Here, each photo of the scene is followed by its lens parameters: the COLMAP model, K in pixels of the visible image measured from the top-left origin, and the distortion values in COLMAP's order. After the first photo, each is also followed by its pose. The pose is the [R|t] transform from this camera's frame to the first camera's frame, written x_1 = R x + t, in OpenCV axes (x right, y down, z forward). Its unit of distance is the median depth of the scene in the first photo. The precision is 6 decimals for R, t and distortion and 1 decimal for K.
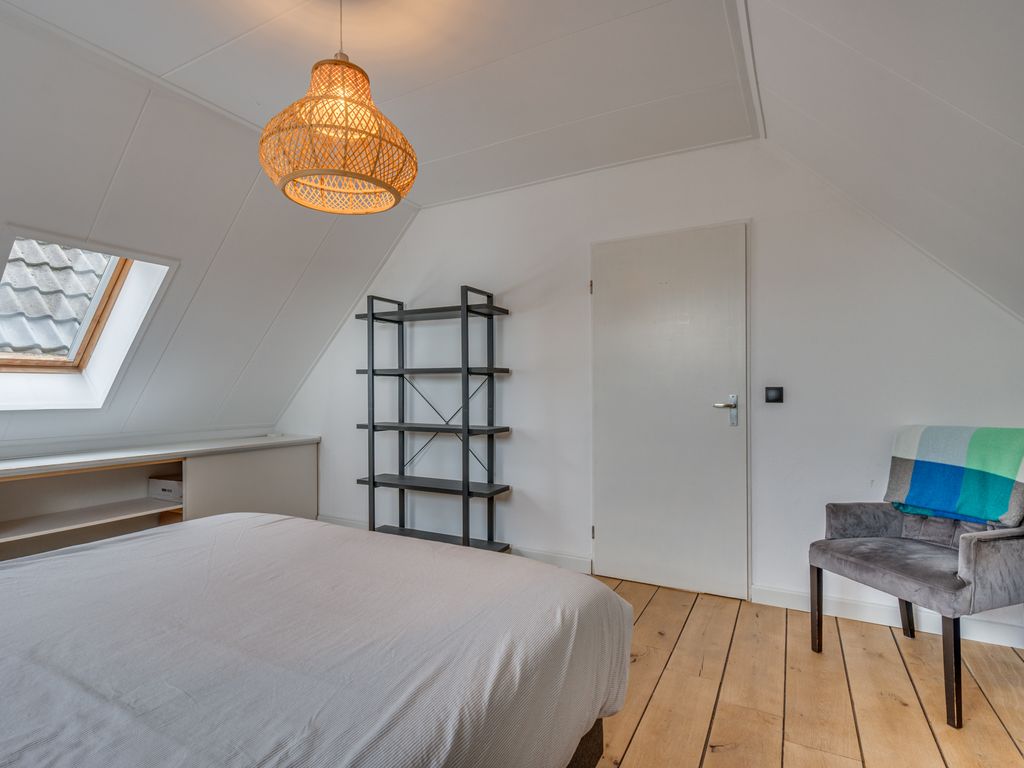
lens RADIAL K [[538.9, 0, 512.0], [0, 538.9, 384.0], [0, 0, 1]] dist [-0.000201, -0.000059]
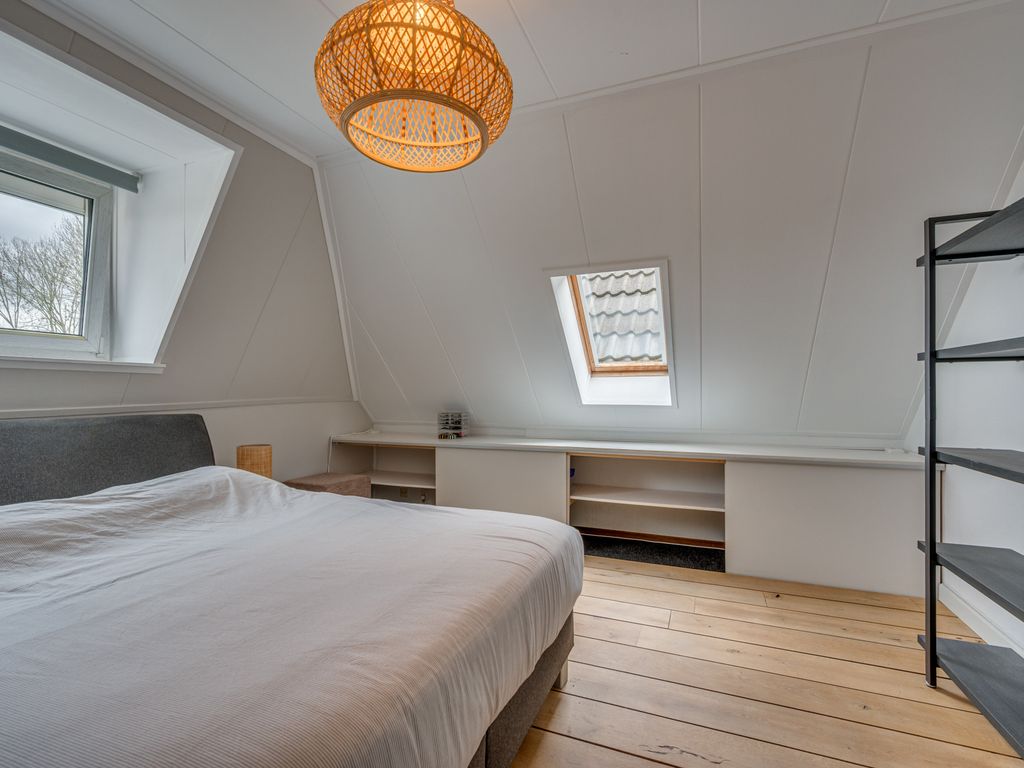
lens RADIAL K [[479.4, 0, 513.7], [0, 479.4, 392.8], [0, 0, 1]] dist [-0.000136, 0.000113]
pose [[0.100718, 0.004844, -0.994903, 0.209596], [0.011634, 0.999914, 0.006046, 0.008348], [0.994847, -0.012183, 0.100653, 0.574556]]
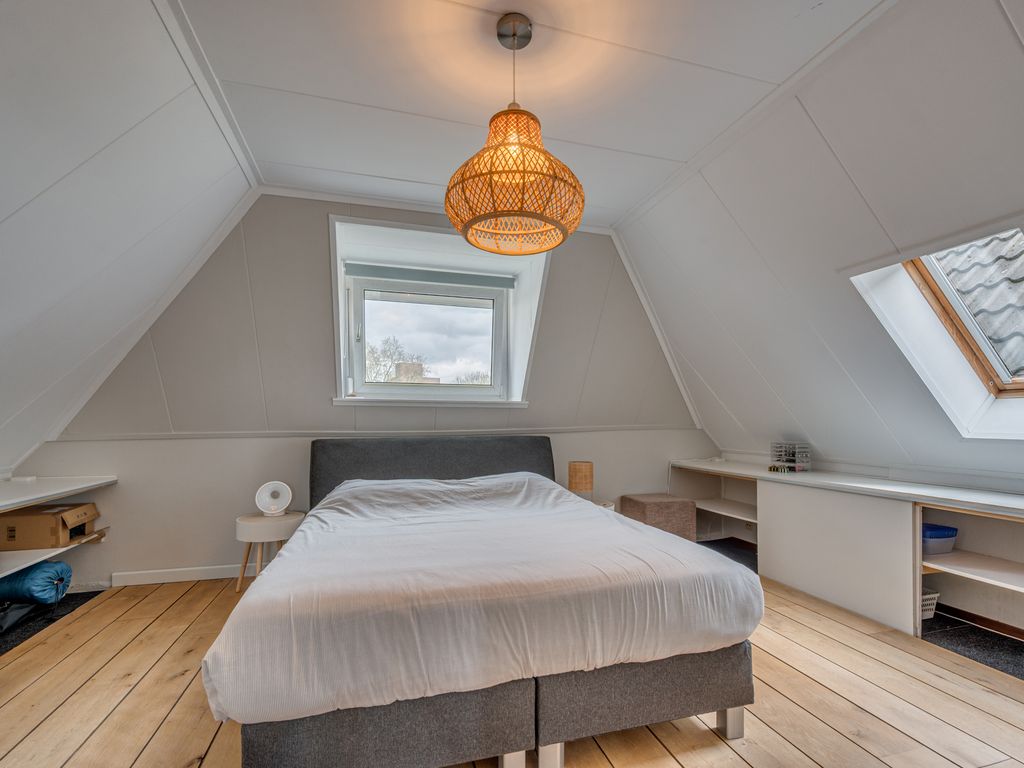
lens RADIAL K [[475.1, 0, 511.5], [0, 475.1, 420.8], [0, 0, 1]] dist [0.000715, 0.000012]
pose [[-0.719981, 0.004442, -0.693980, 0.185976], [0.011032, 0.999926, -0.005045, 0.011385], [0.693906, -0.011288, -0.719977, 0.895748]]
